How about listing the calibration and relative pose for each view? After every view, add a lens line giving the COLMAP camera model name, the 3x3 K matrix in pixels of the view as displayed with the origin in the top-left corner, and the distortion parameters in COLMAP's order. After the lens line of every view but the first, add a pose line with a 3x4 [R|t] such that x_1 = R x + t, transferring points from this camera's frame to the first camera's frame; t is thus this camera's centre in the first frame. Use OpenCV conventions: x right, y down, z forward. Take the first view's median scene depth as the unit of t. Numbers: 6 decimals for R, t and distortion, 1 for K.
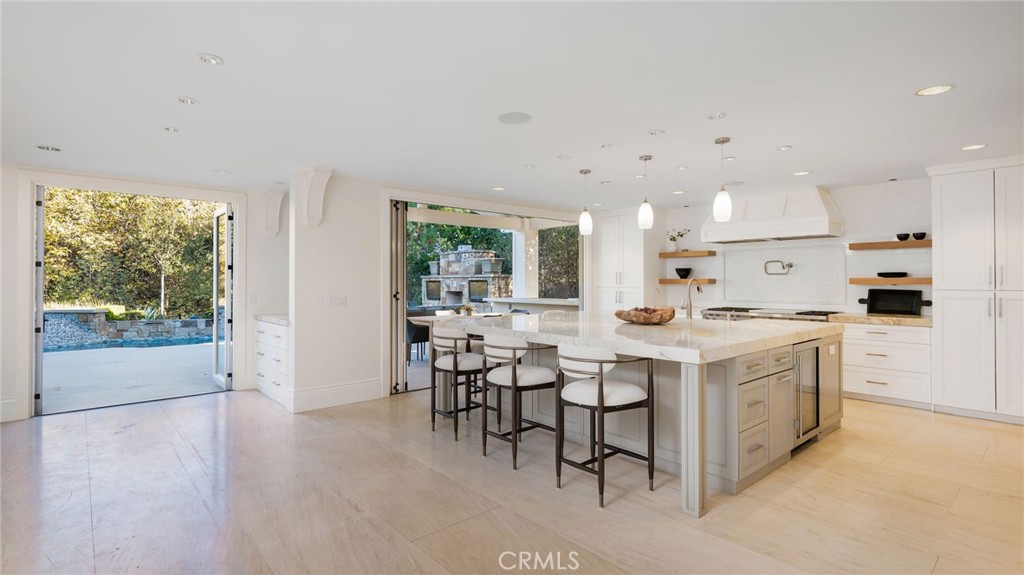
lens RADIAL K [[492.0, 0, 512.0], [0, 492.0, 262.7], [0, 0, 1]] dist [0.001373, 0.000098]
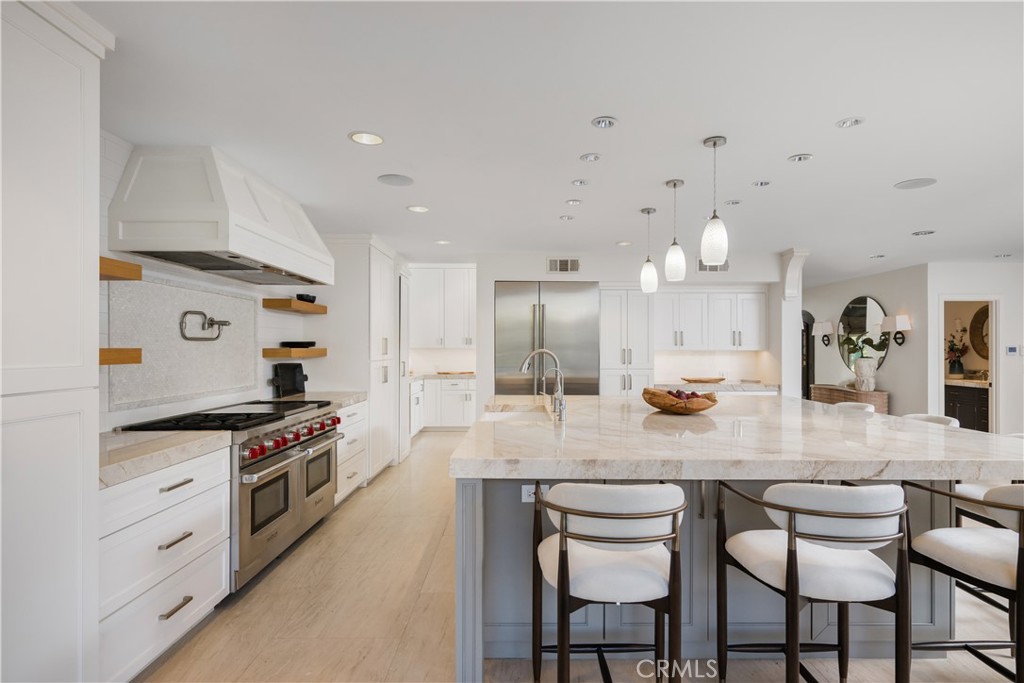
lens RADIAL K [[535.8, 0, 512.0], [0, 535.8, 341.5], [0, 0, 1]] dist [0.000371, 0.000046]
pose [[-0.745624, 0.010538, 0.666283, -0.049551], [-0.022391, 0.998914, -0.040855, 0.046091], [-0.665990, -0.045381, -0.744579, 1.366701]]
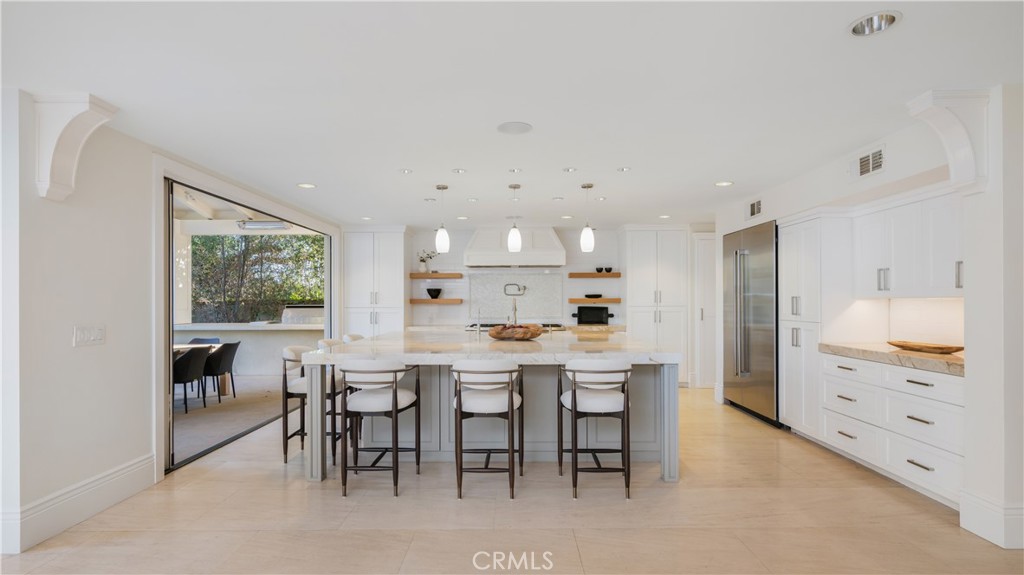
lens RADIAL K [[484.1, 0, 515.3], [0, 484.1, 300.4], [0, 0, 1]] dist [-0.001314, -0.000210]
pose [[0.664003, 0.001169, 0.747729, -0.407060], [-0.025799, 0.999439, 0.021347, 0.012297], [-0.747285, -0.033465, 0.663661, 0.235010]]
